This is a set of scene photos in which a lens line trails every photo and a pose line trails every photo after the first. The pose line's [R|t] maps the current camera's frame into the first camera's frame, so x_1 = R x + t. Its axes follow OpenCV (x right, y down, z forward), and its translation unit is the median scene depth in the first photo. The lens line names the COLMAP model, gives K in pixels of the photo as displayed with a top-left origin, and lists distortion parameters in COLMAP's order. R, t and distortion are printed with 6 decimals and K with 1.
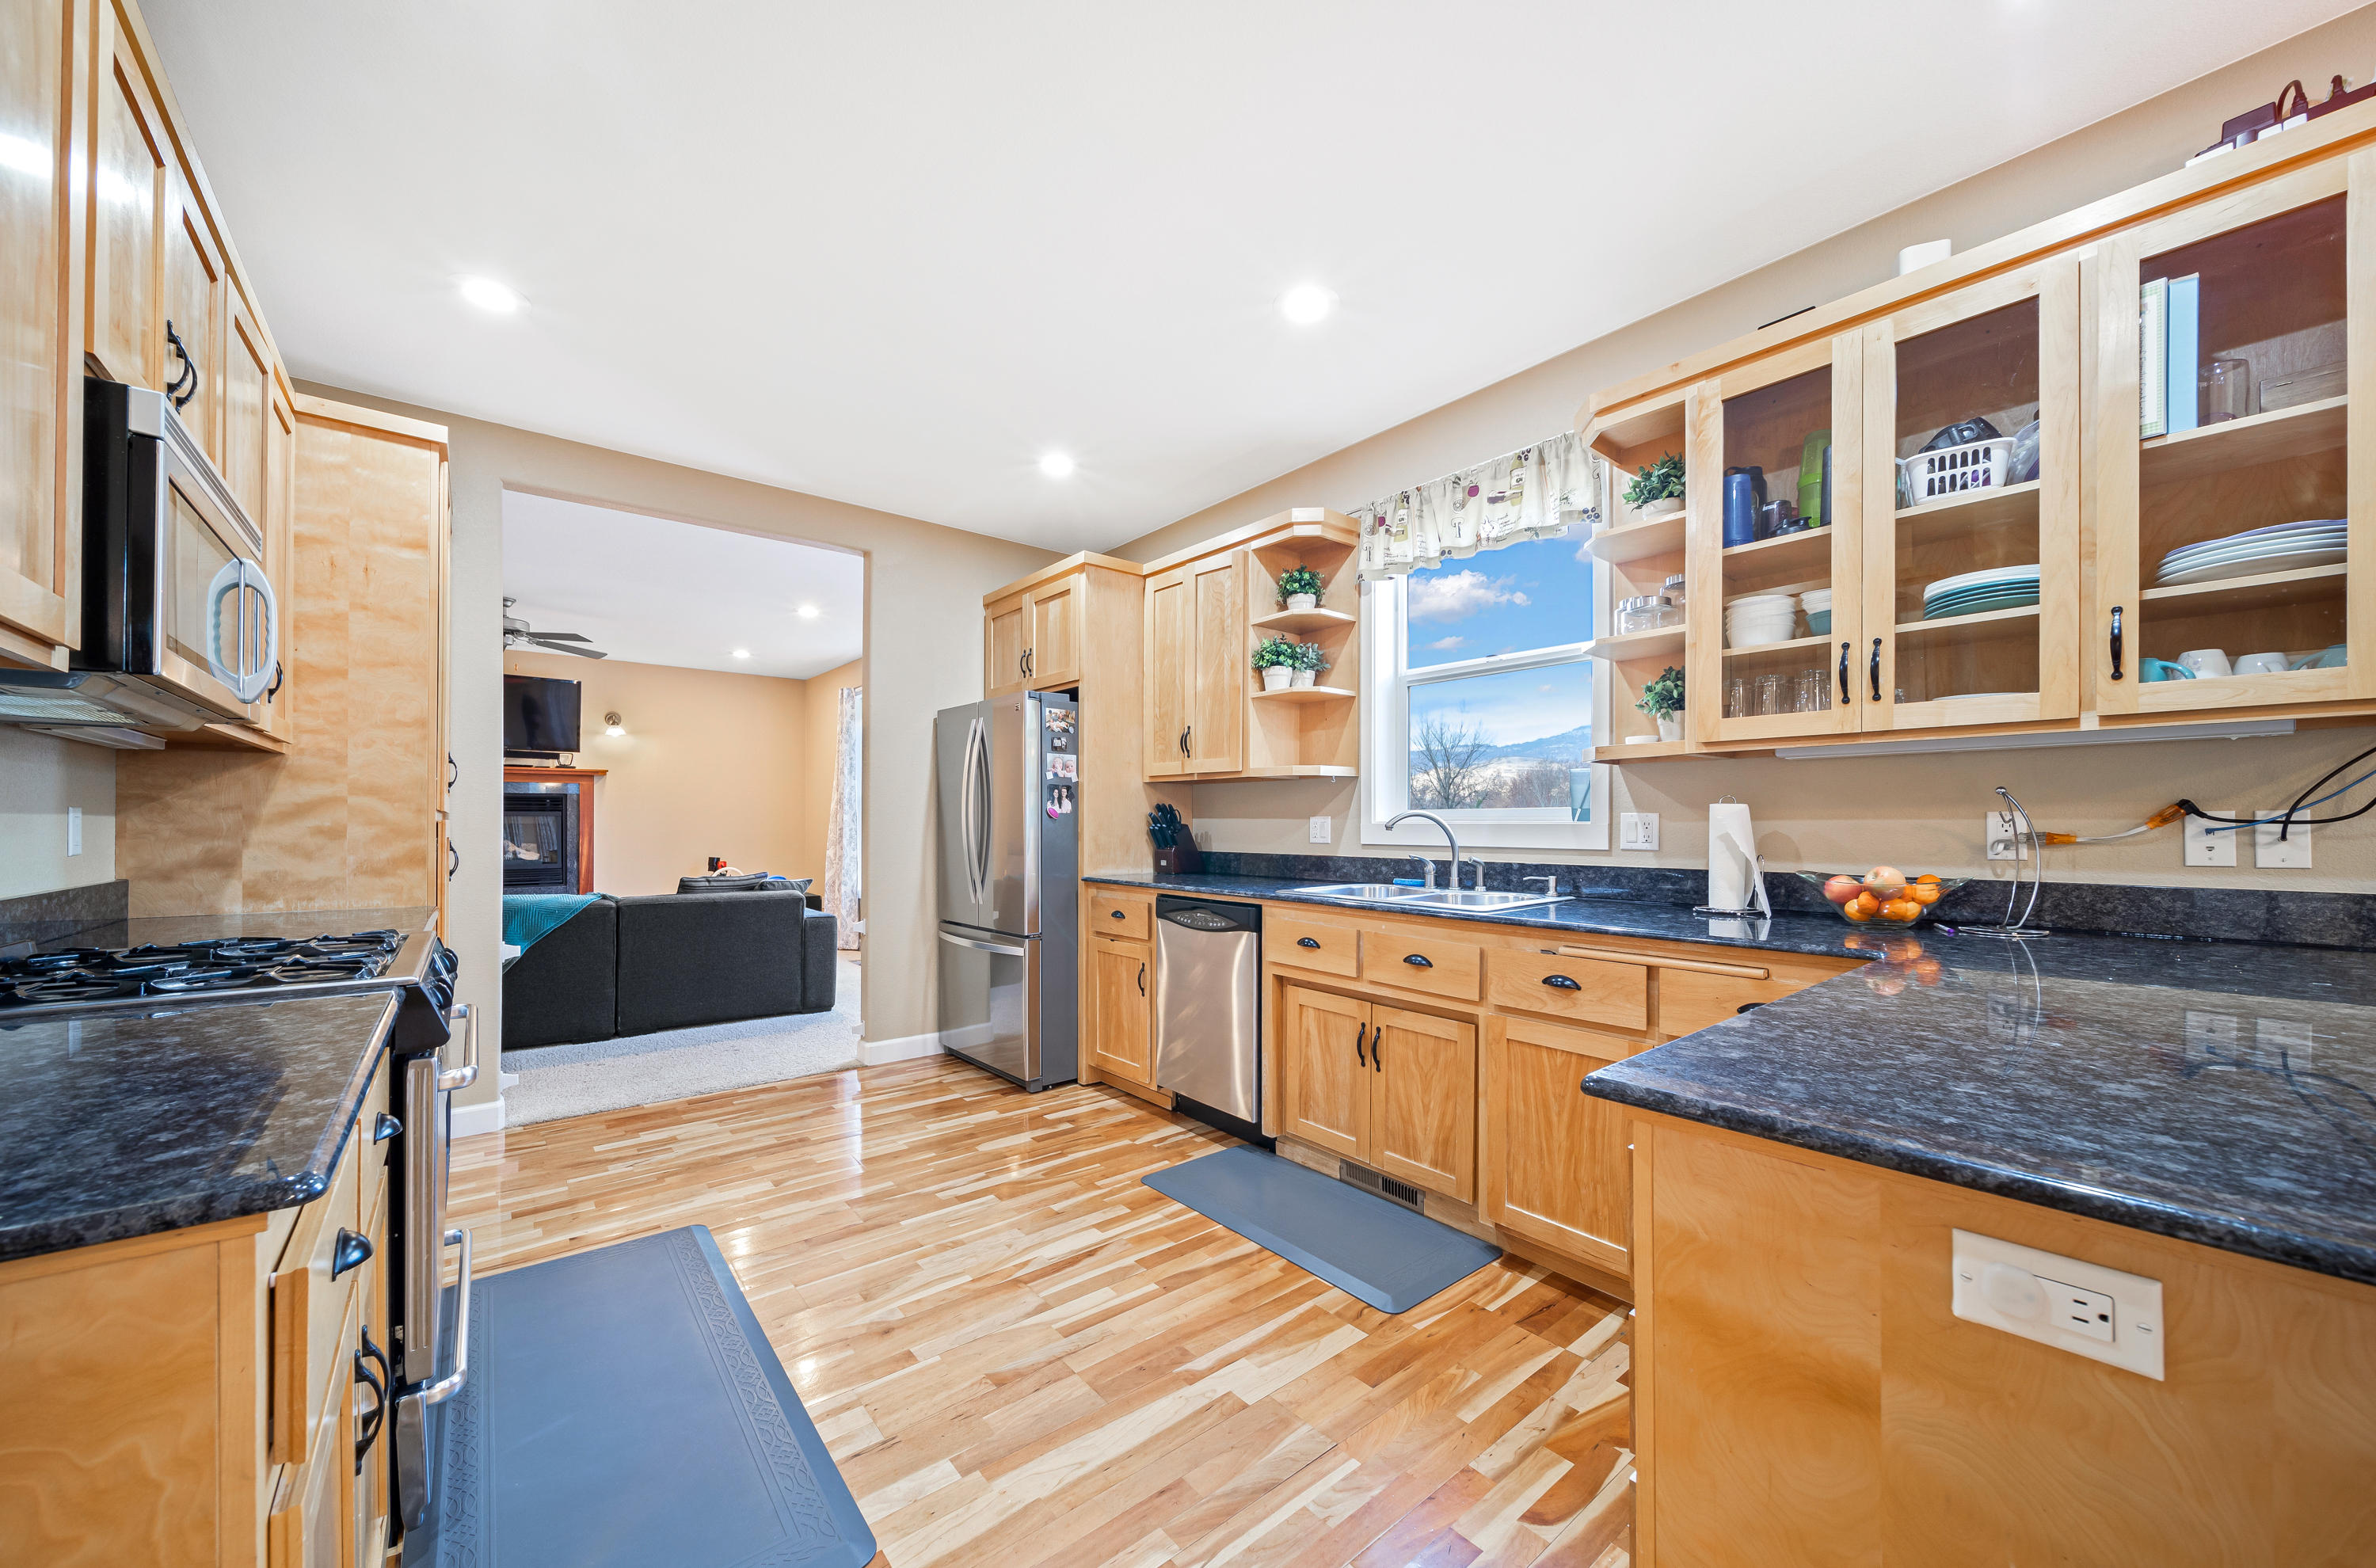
lens RADIAL K [[878.5, 0, 1189.9], [0, 878.5, 817.9], [0, 0, 1]] dist [-0.000152, -0.000105]
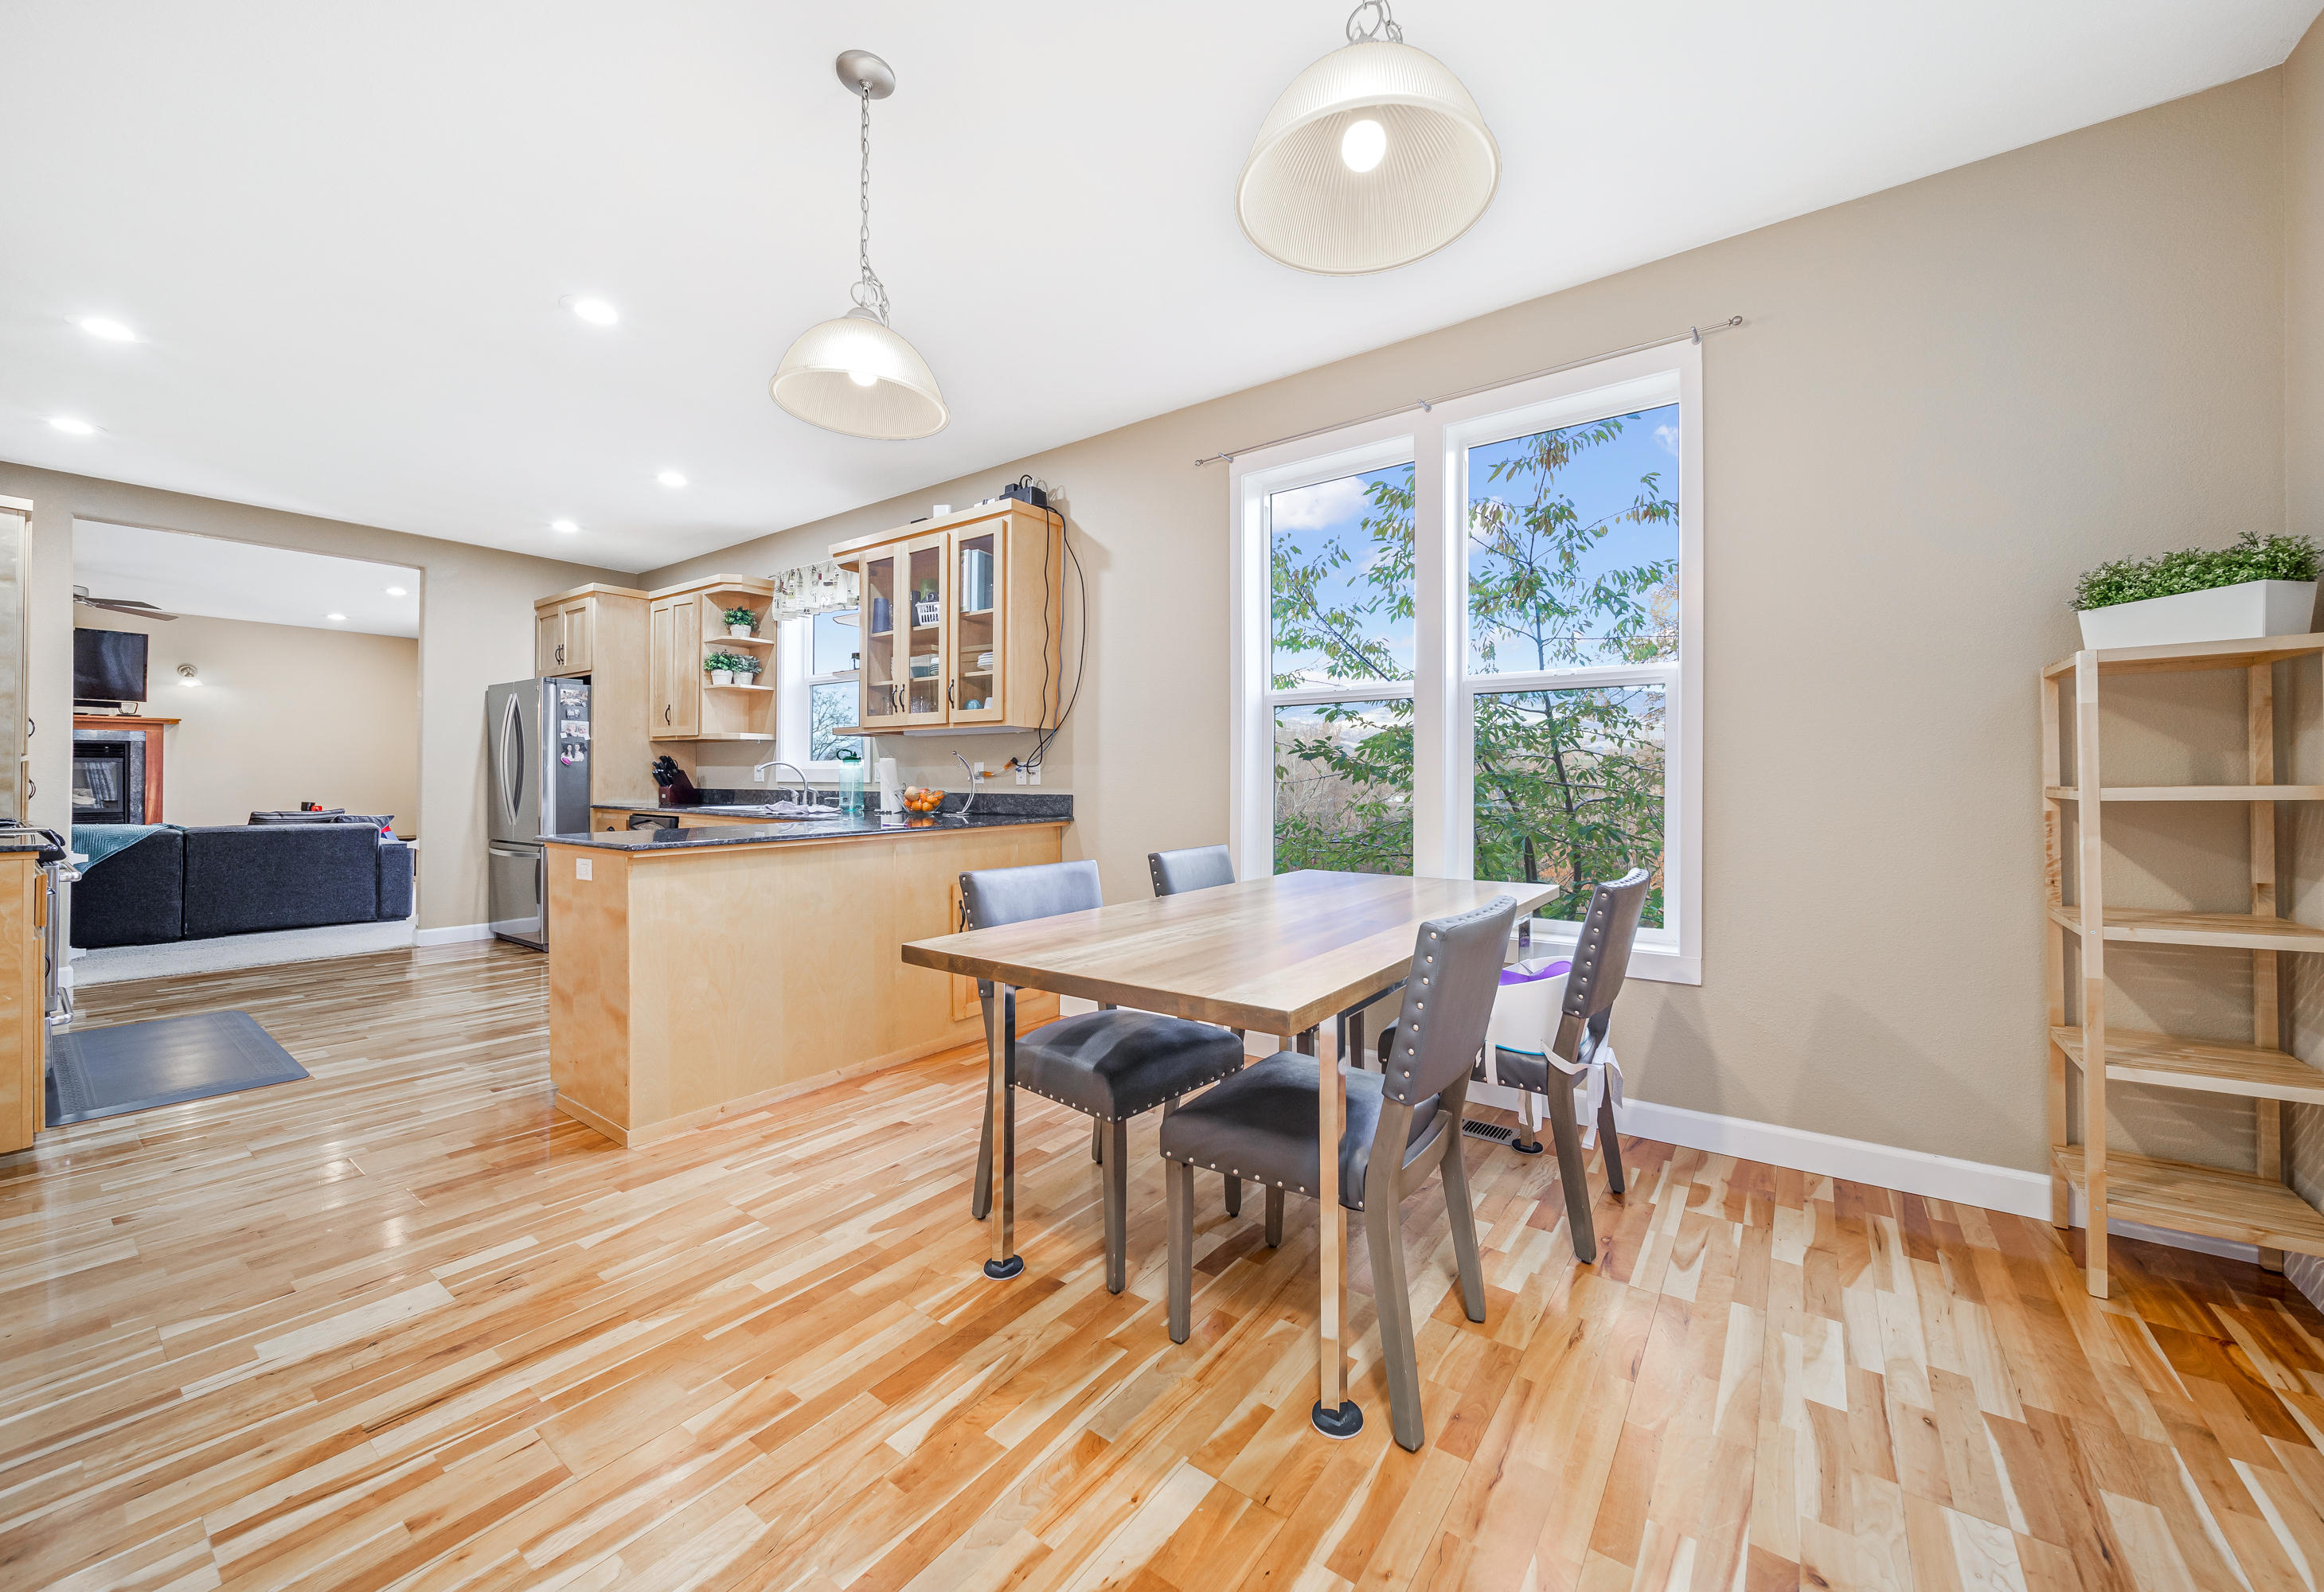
lens RADIAL K [[813.9, 0, 1161.7], [0, 813.9, 774.9], [0, 0, 1]] dist [-0.000164, -0.002023]
pose [[0.958374, 0.005384, 0.285466, 0.398223], [-0.005900, 0.999982, 0.000948, 0.009980], [-0.285456, -0.002593, 0.958388, -0.567164]]
